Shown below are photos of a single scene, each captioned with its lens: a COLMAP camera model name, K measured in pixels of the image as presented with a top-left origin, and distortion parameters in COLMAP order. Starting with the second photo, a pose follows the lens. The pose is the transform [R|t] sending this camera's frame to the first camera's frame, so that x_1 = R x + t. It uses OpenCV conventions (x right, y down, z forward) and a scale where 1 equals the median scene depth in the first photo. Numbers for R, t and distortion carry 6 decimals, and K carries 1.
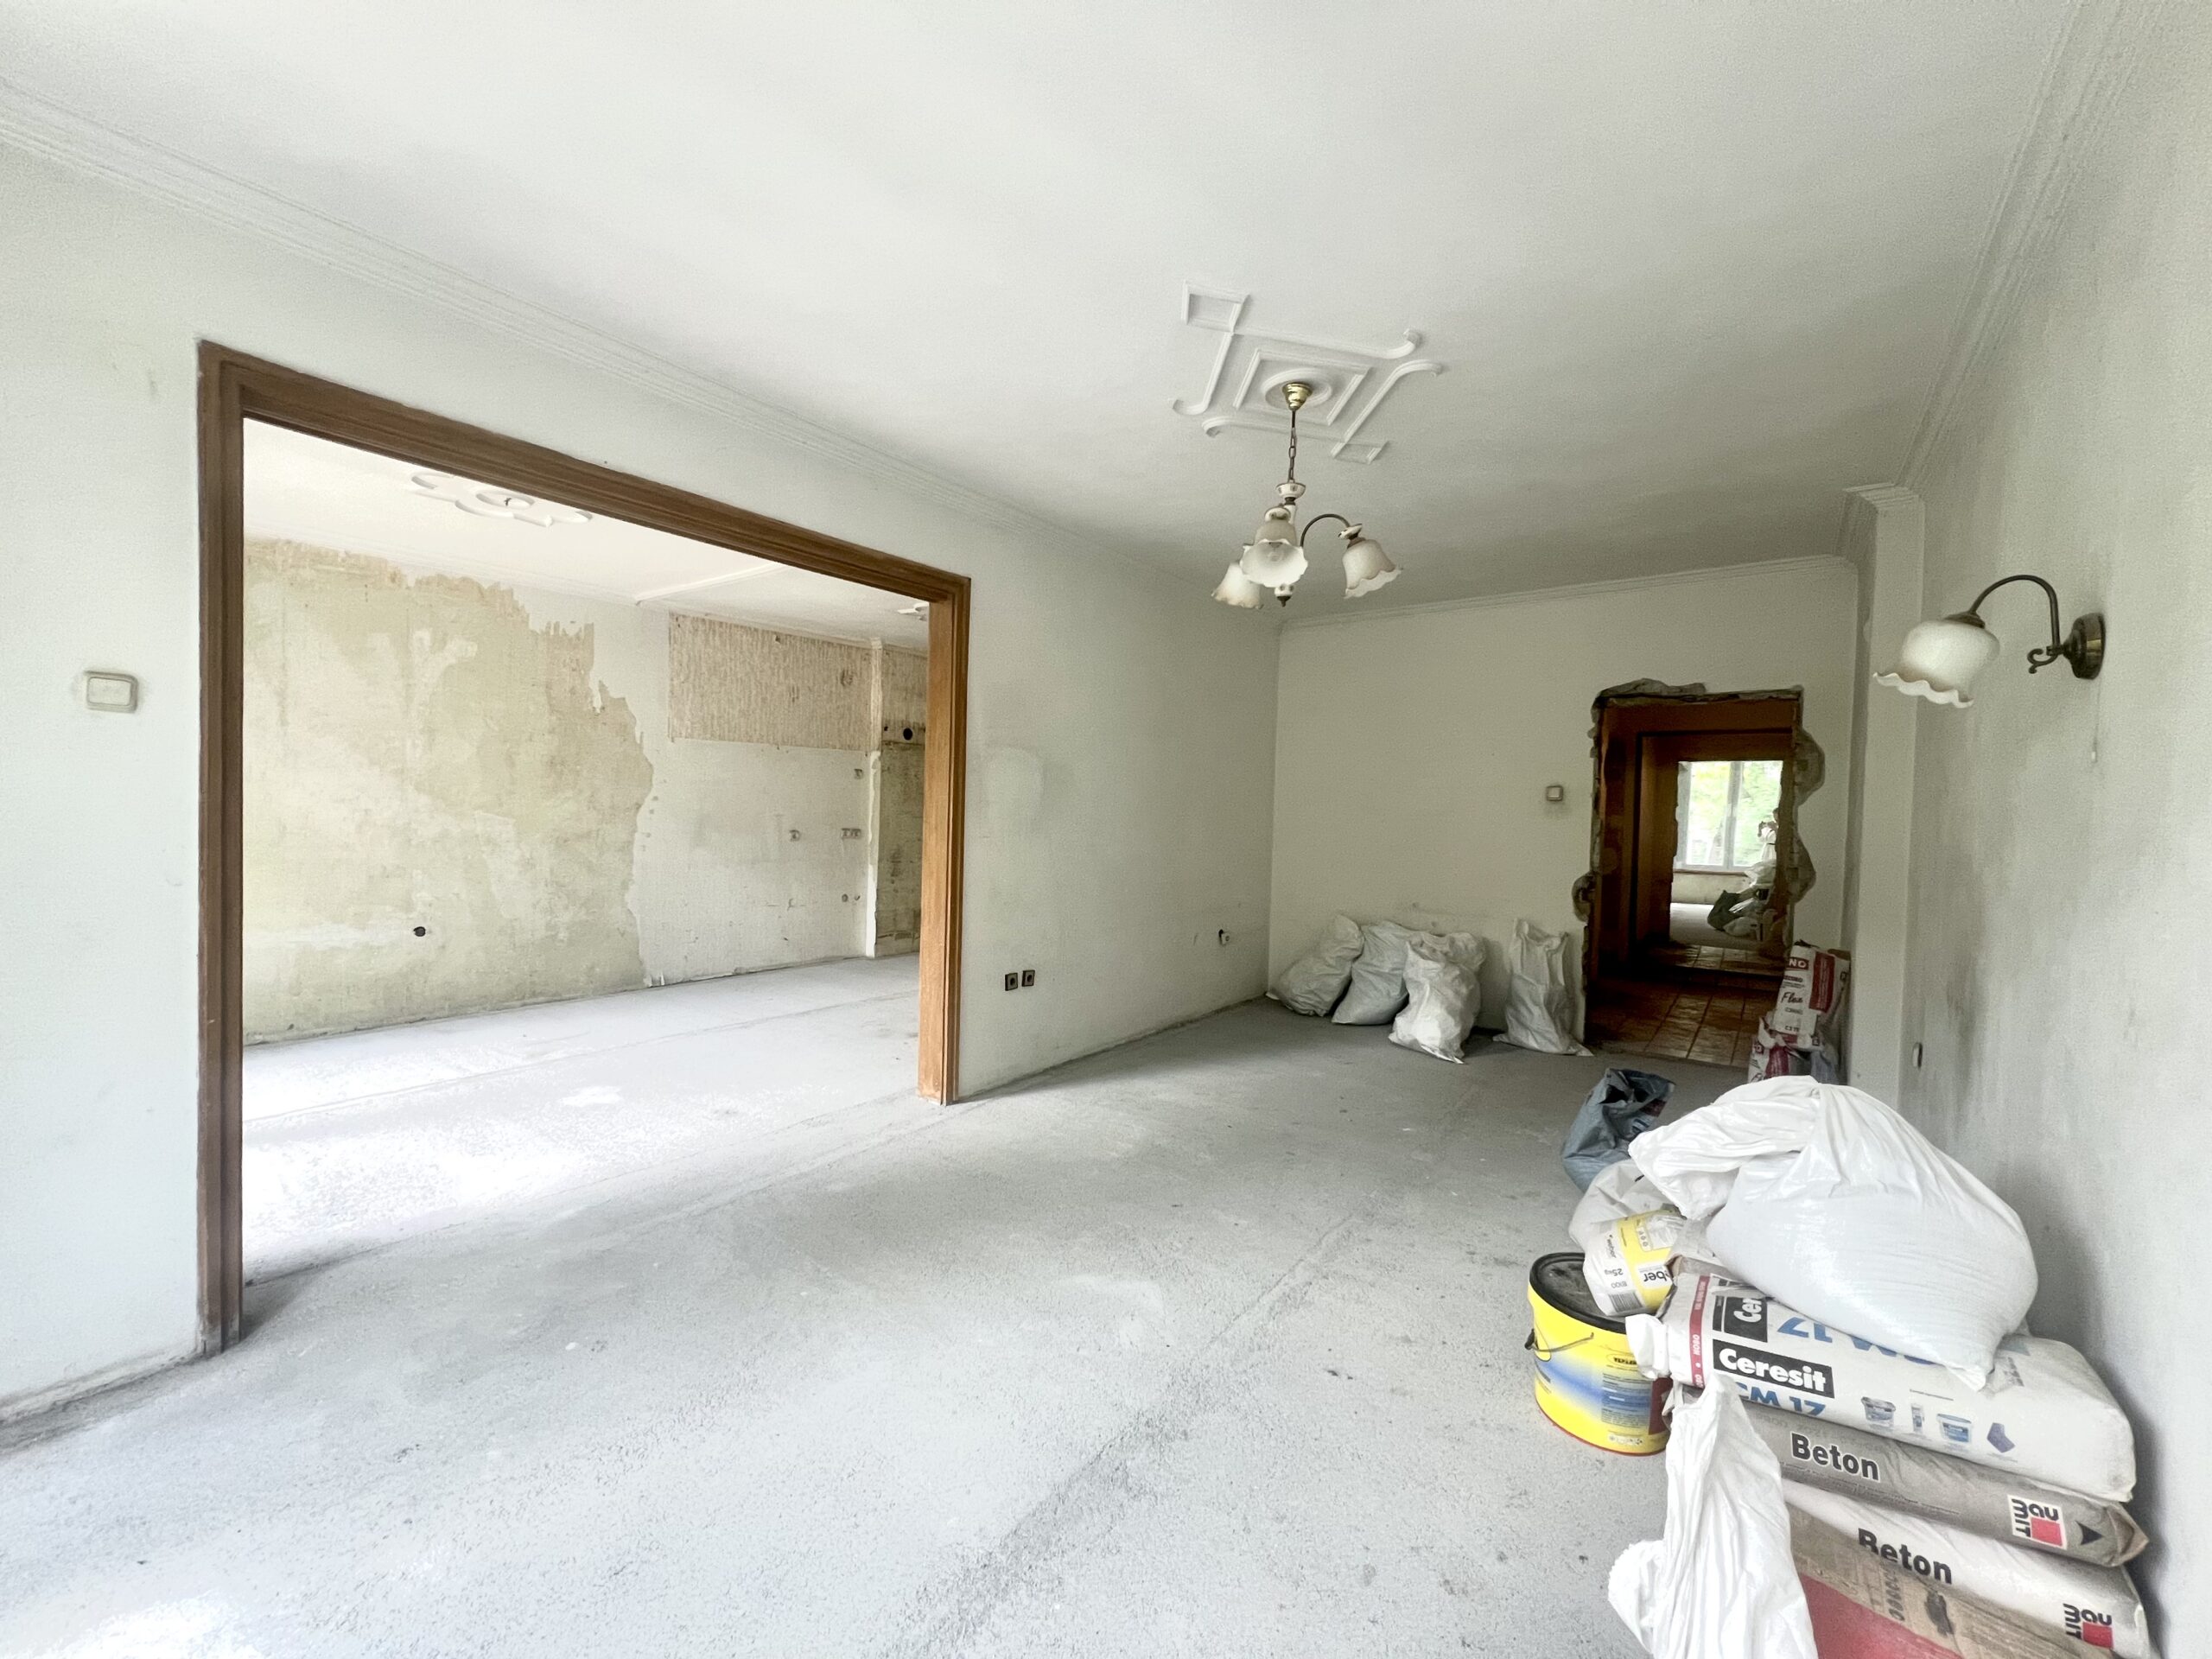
lens RADIAL K [[883.3, 0, 1103.3], [0, 883.3, 822.8], [0, 0, 1]] dist [-0.002007, -0.000131]
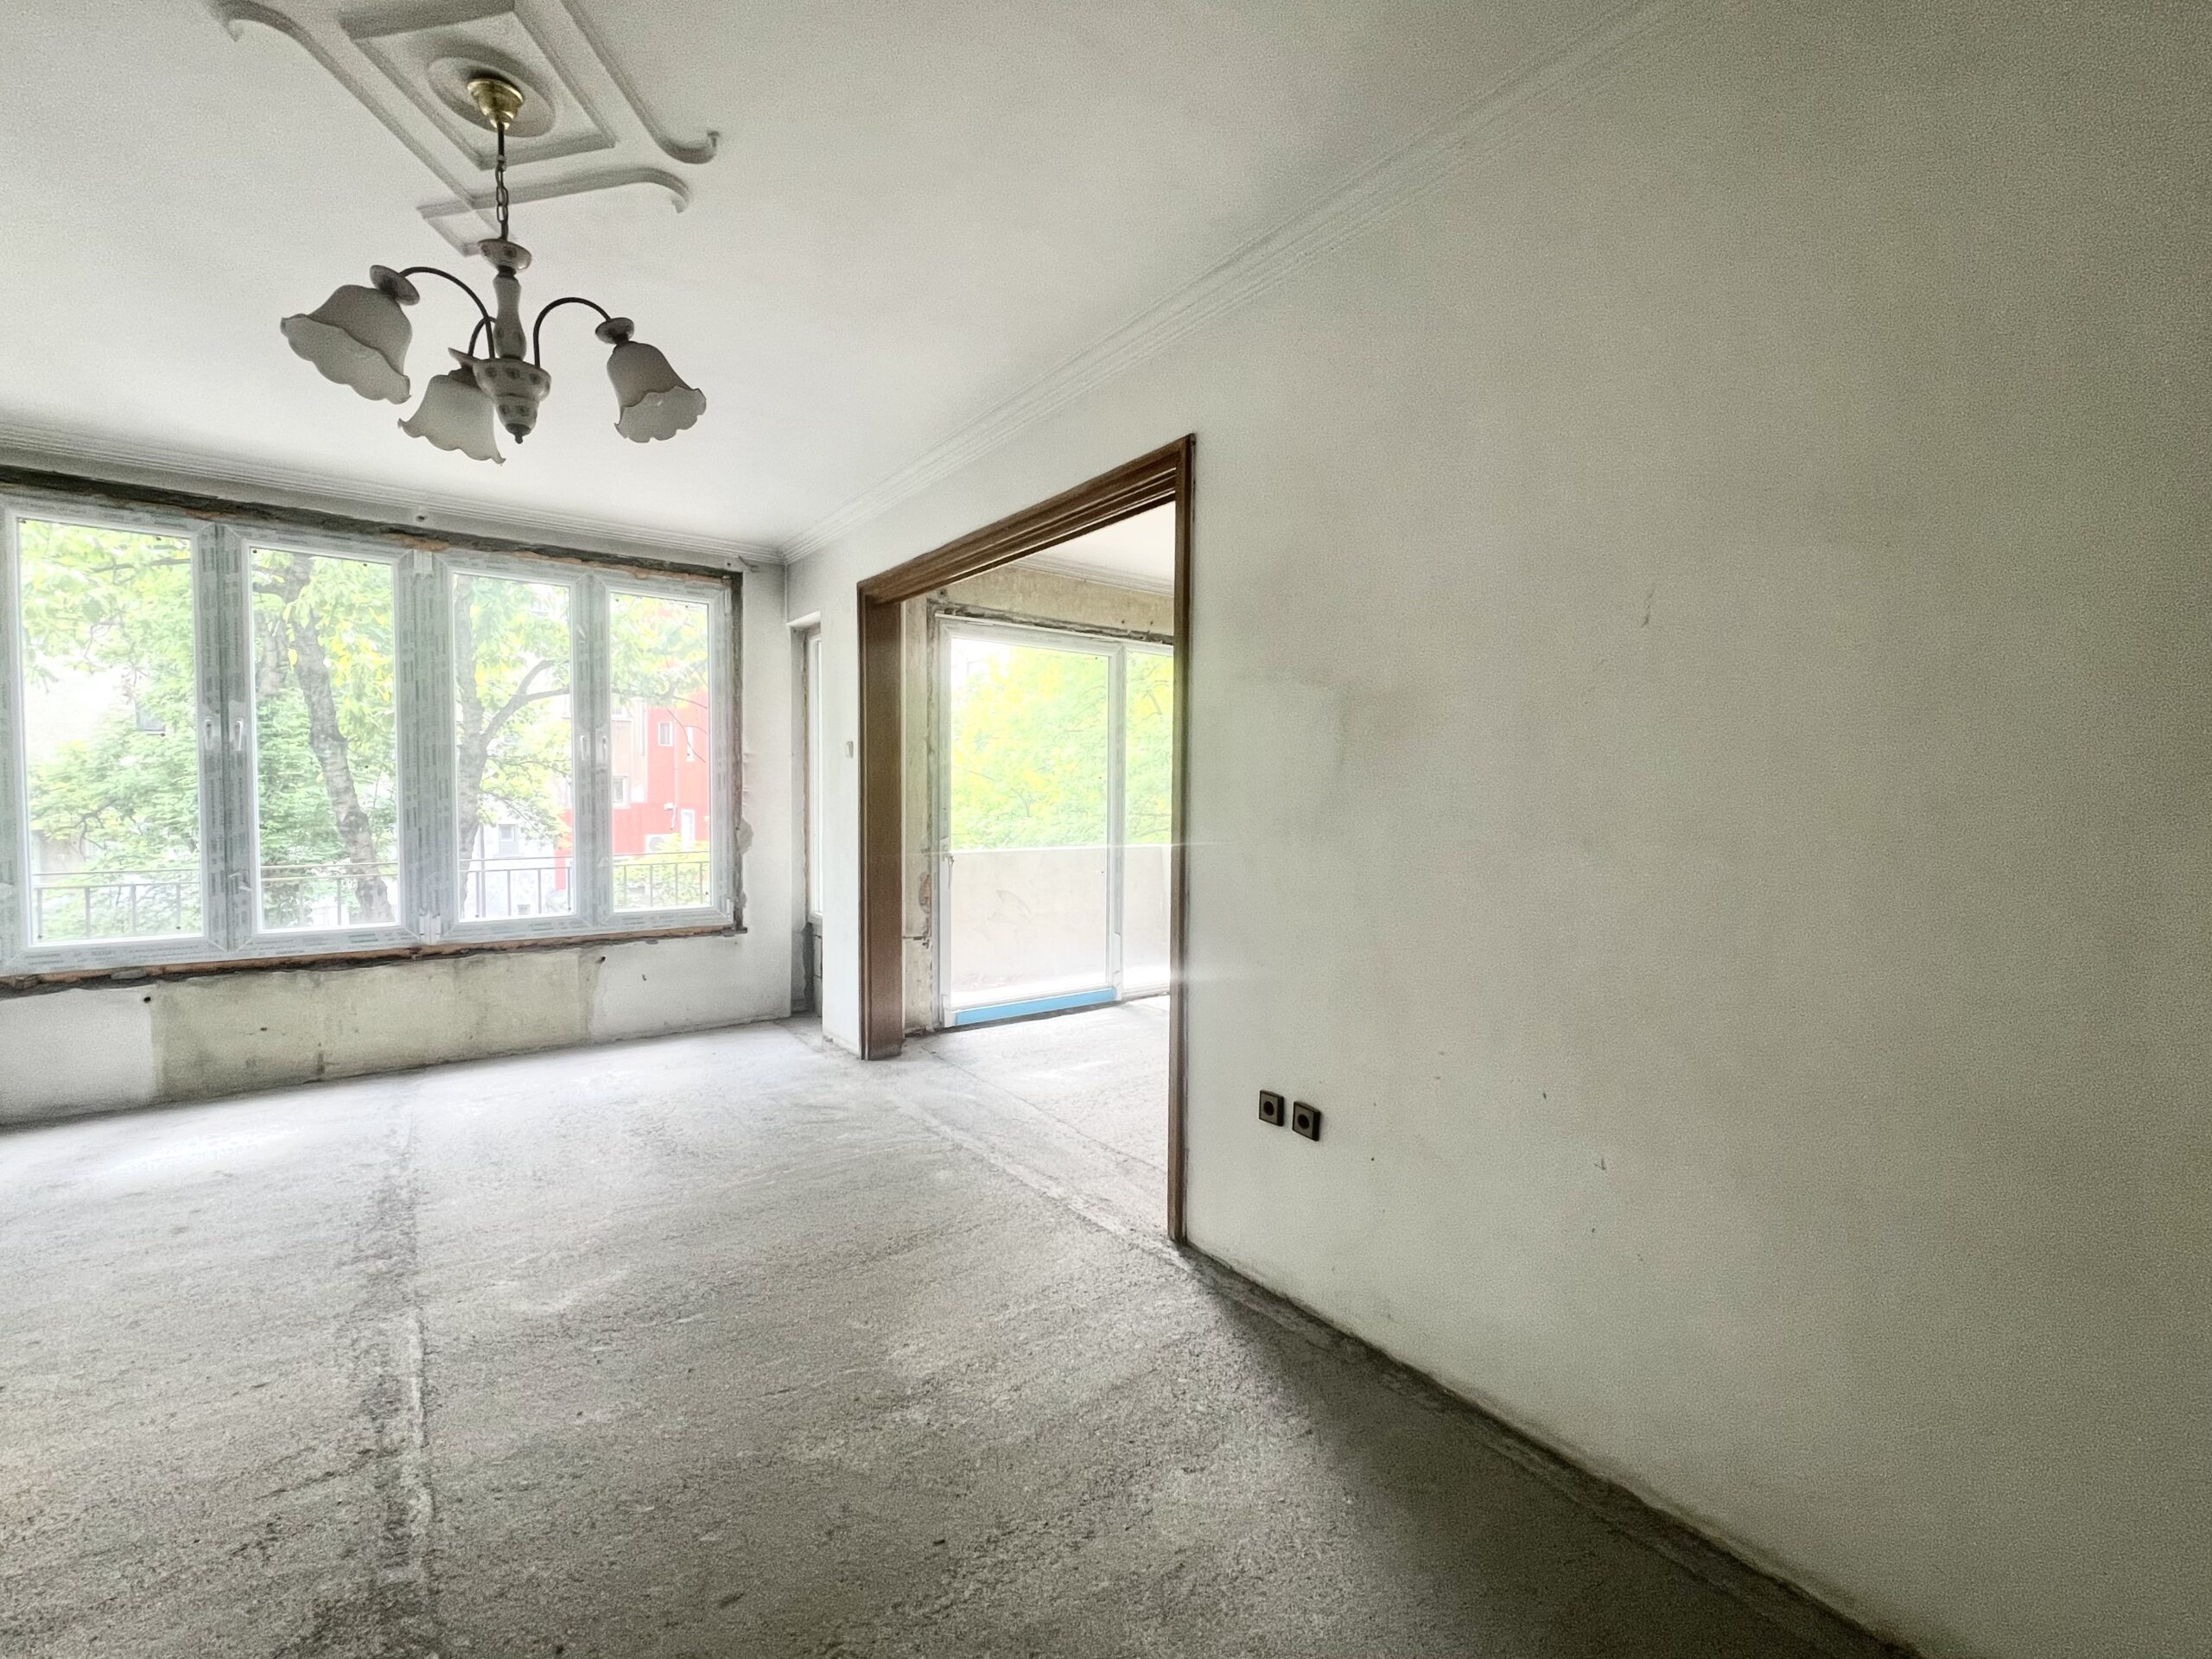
lens RADIAL K [[936.3, 0, 1099.1], [0, 936.3, 825.8], [0, 0, 1]] dist [0.000628, -0.000634]
pose [[-0.273239, -0.000519, -0.961946, 0.599770], [-0.034042, 0.999379, 0.009131, 0.004938], [0.961344, 0.035241, -0.273087, 1.307217]]
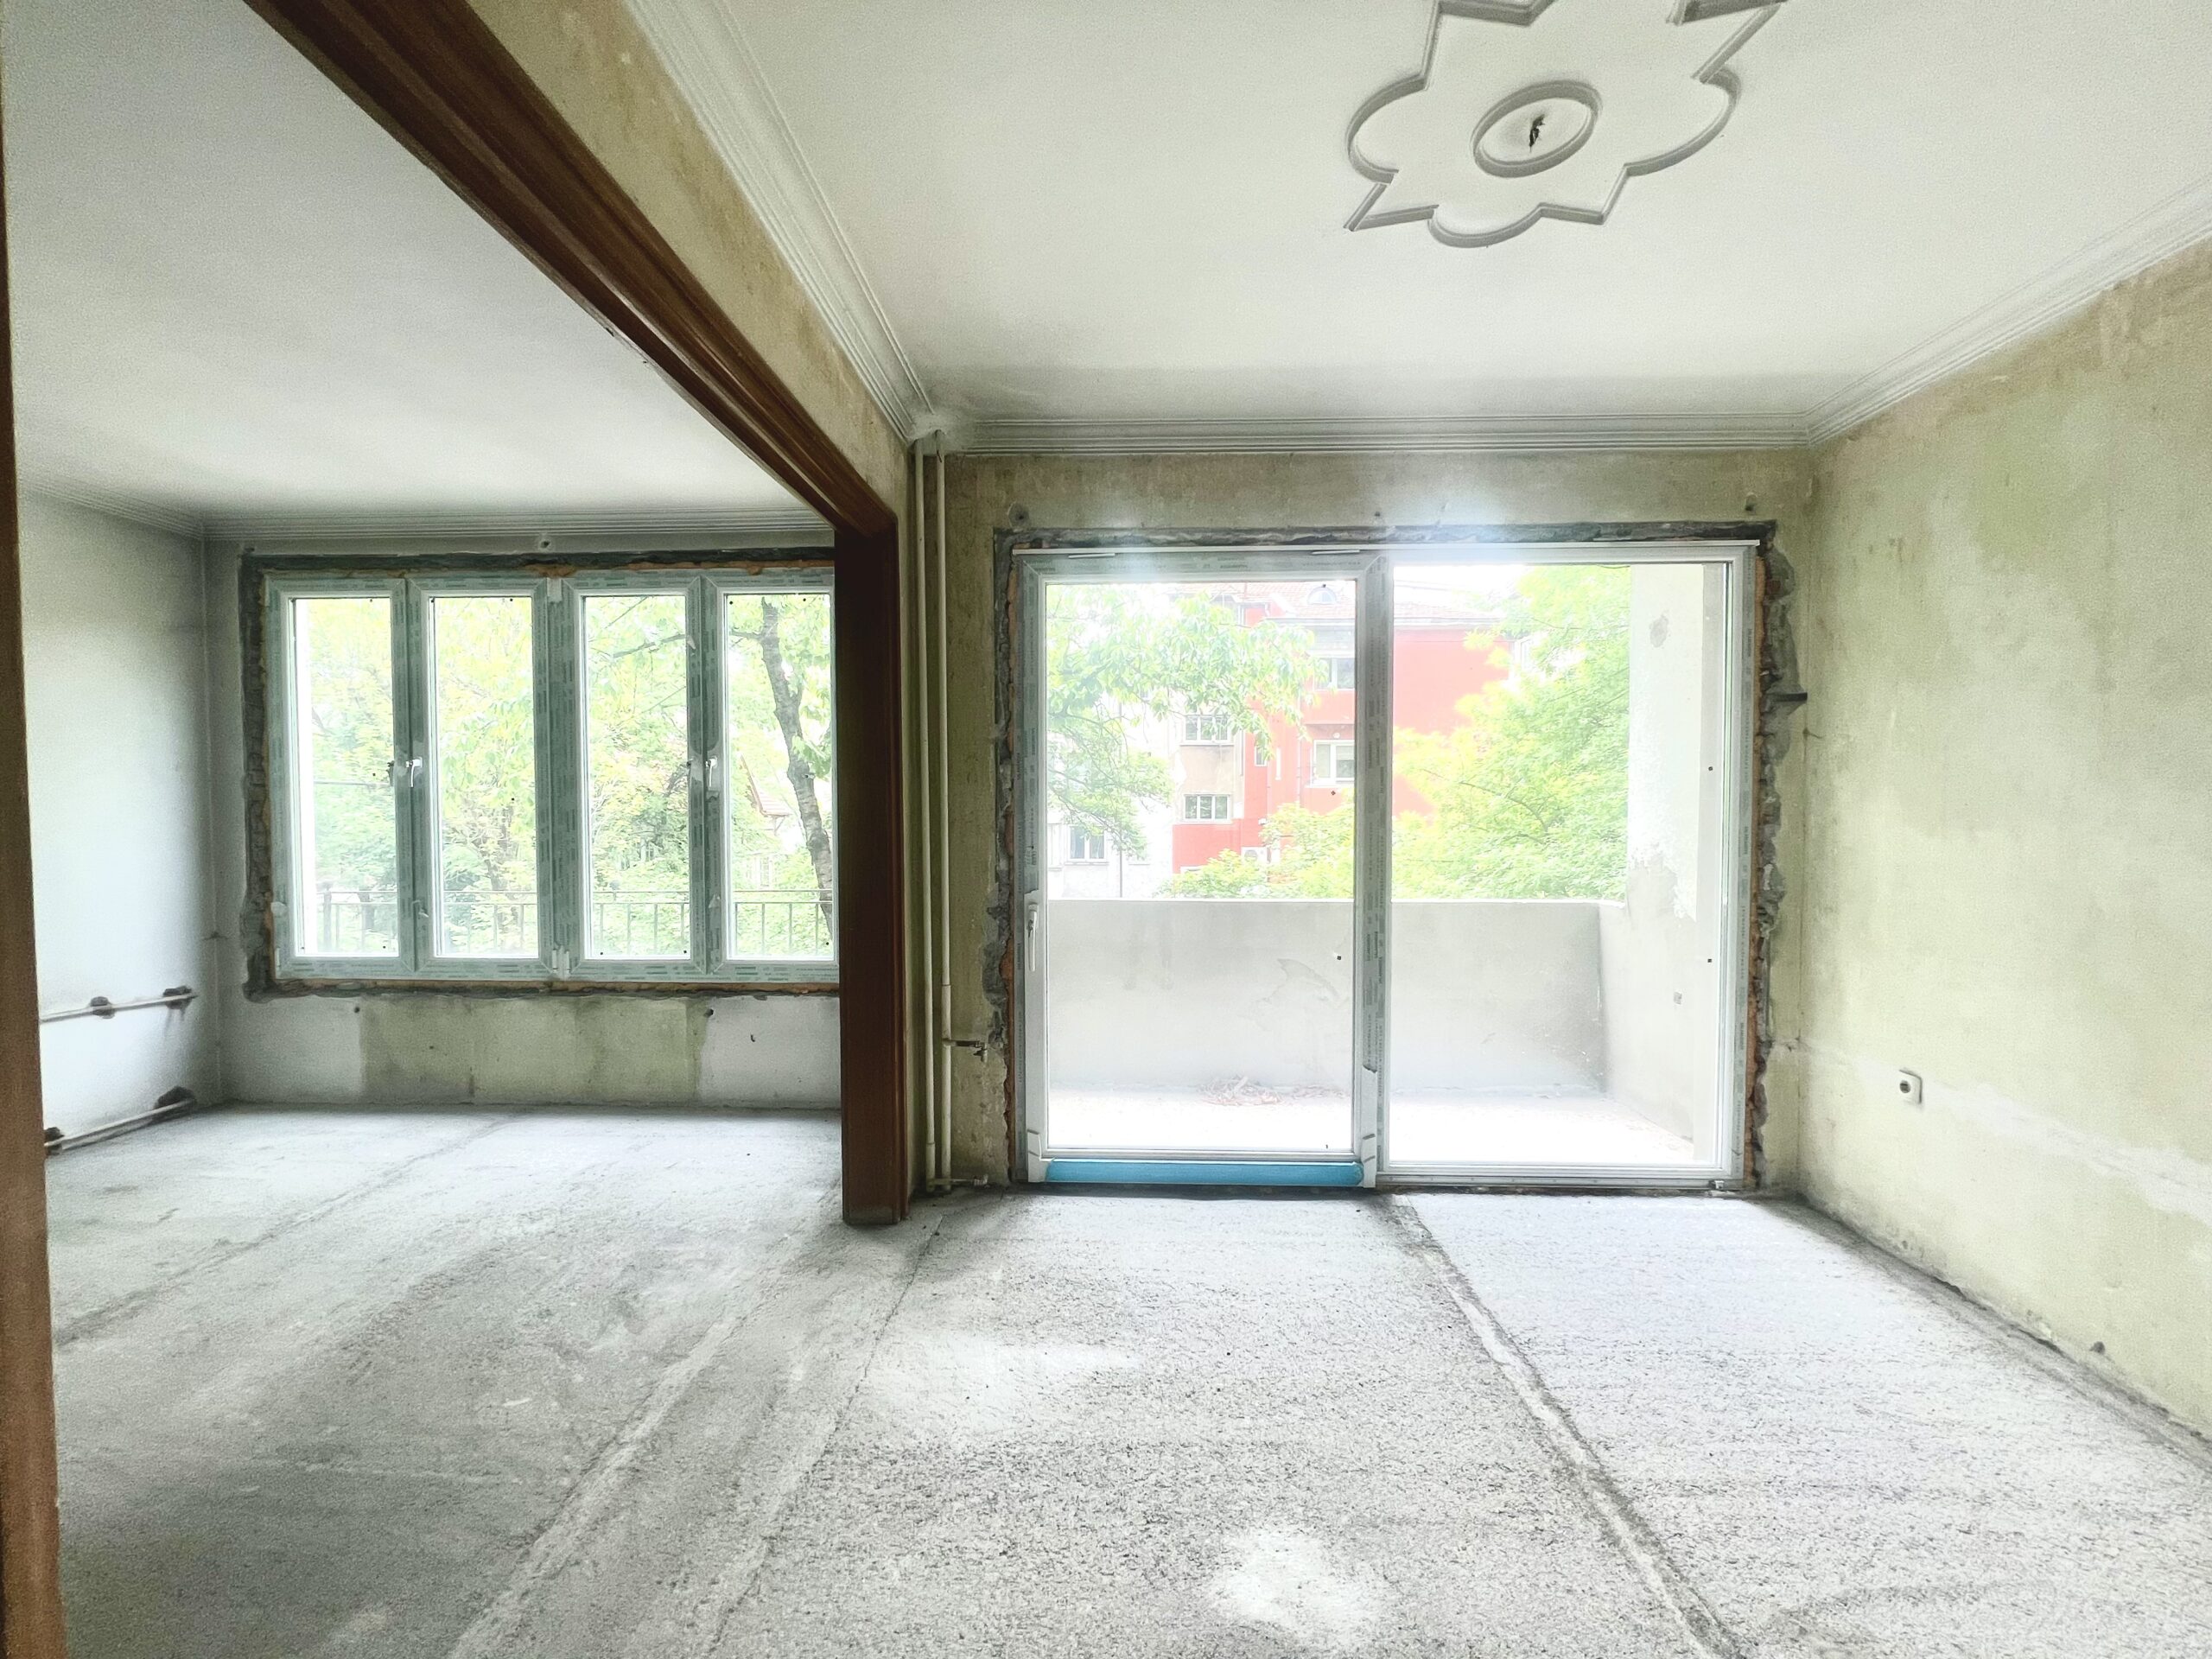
lens RADIAL K [[884.5, 0, 1100.3], [0, 884.5, 828.9], [0, 0, 1]] dist [-0.003308, 0.000431]
pose [[-0.817490, -0.013843, -0.575776, -0.315418], [-0.032653, 0.999217, 0.022338, -0.042484], [0.575016, 0.037062, -0.817302, 1.458925]]
